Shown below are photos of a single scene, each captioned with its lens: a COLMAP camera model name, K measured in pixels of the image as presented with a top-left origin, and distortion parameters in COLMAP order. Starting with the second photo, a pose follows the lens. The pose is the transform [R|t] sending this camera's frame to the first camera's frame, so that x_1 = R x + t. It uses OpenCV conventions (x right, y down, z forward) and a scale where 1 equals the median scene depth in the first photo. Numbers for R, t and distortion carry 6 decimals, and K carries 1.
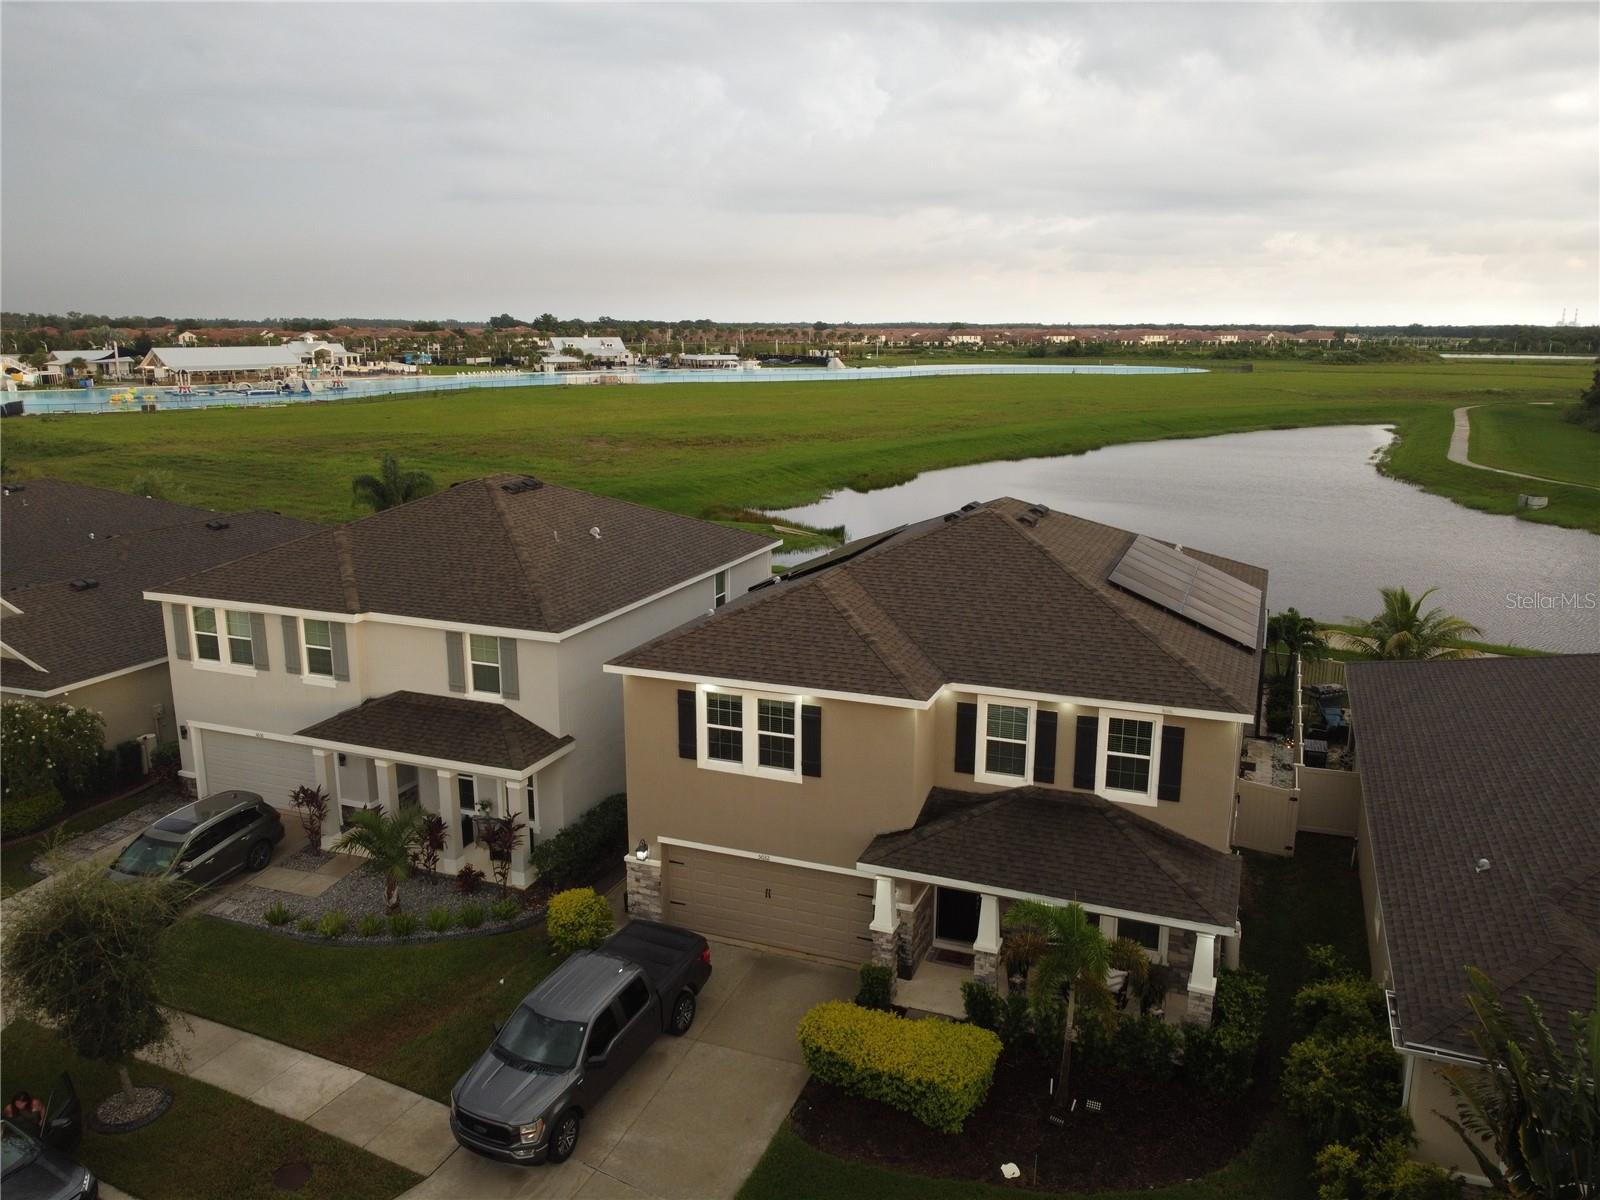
lens RADIAL K [[1208.5, 0, 802.5], [0, 1208.5, 600.0], [0, 0, 1]] dist [0.008180, -0.018913]
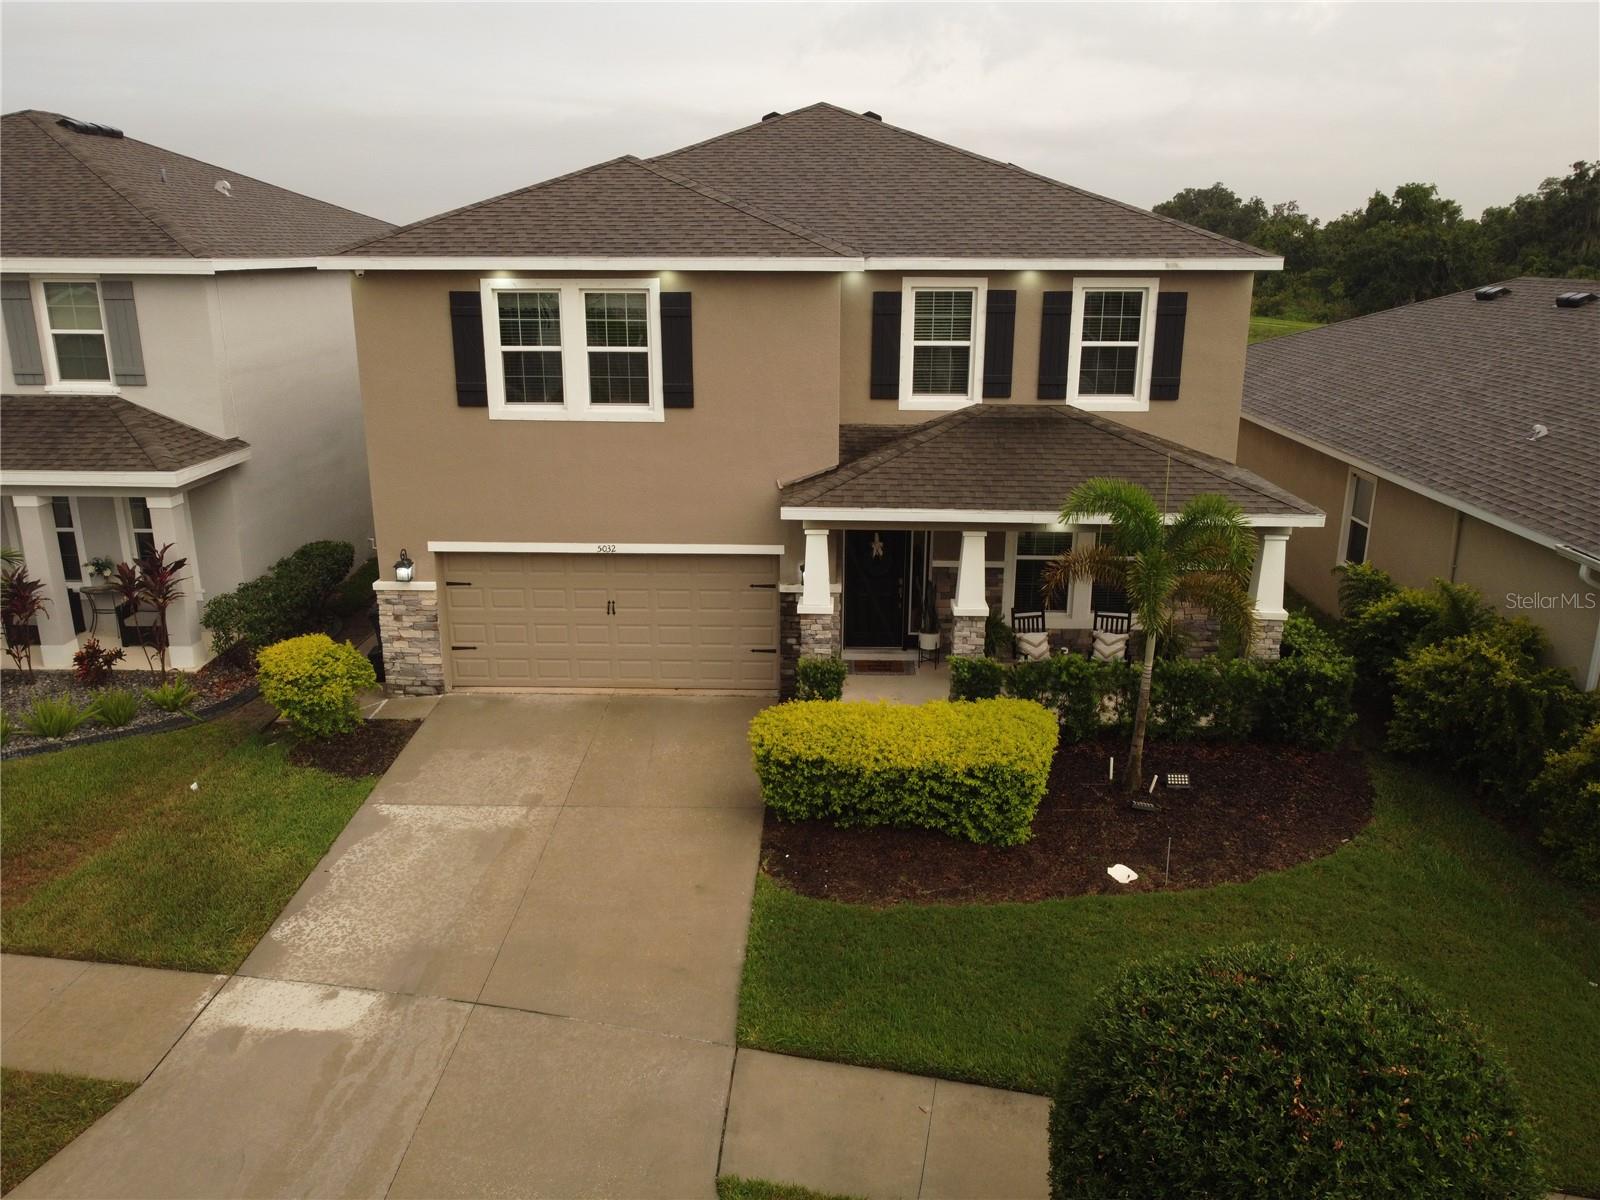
lens RADIAL K [[1208.5, 0, 797.1], [0, 1208.5, 602.3], [0, 0, 1]] dist [0.008180, -0.018913]
pose [[0.940985, -0.095978, 0.324554, -0.155474], [0.075410, 0.994298, 0.075400, 0.205191], [-0.329940, -0.046475, 0.942857, 0.346727]]
